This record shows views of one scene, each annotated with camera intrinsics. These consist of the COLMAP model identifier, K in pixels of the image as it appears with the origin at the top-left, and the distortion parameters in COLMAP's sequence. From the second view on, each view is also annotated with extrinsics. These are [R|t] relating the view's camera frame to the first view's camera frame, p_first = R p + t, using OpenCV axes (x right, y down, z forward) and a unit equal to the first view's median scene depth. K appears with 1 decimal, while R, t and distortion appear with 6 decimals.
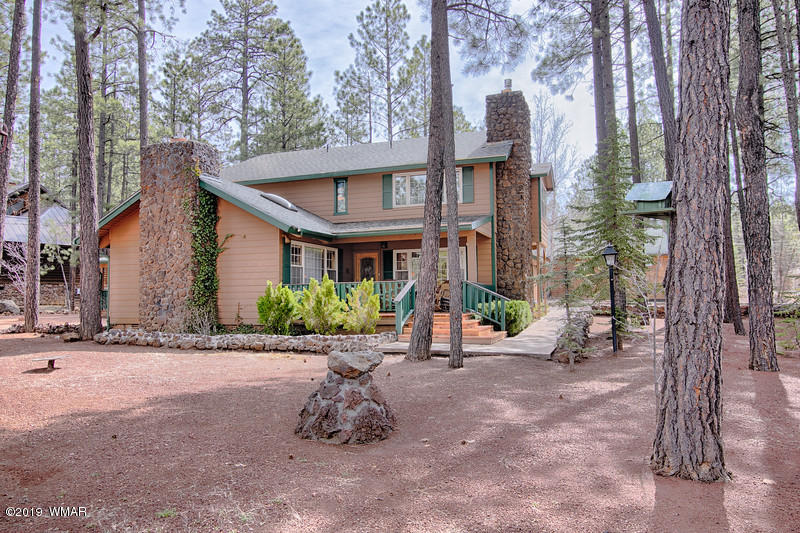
lens RADIAL K [[573.3, 0, 400.0], [0, 573.3, 266.5], [0, 0, 1]] dist [-0.000192, 0.000020]
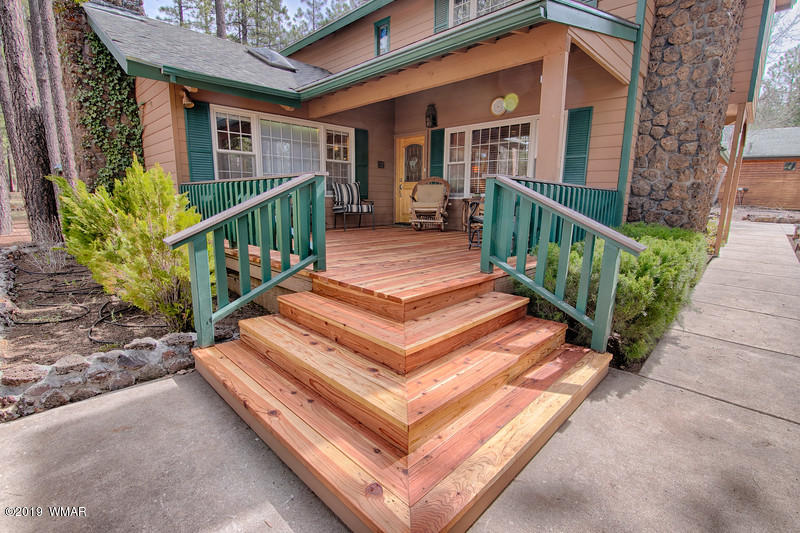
lens RADIAL K [[367.0, 0, 400.0], [0, 367.0, 266.5], [0, 0, 1]] dist [-0.012864, -0.000087]
pose [[0.906799, 0.100741, -0.409350, 0.124966], [0.003347, 0.969276, 0.245953, 0.018602], [0.421550, -0.224400, 0.878601, 0.624364]]
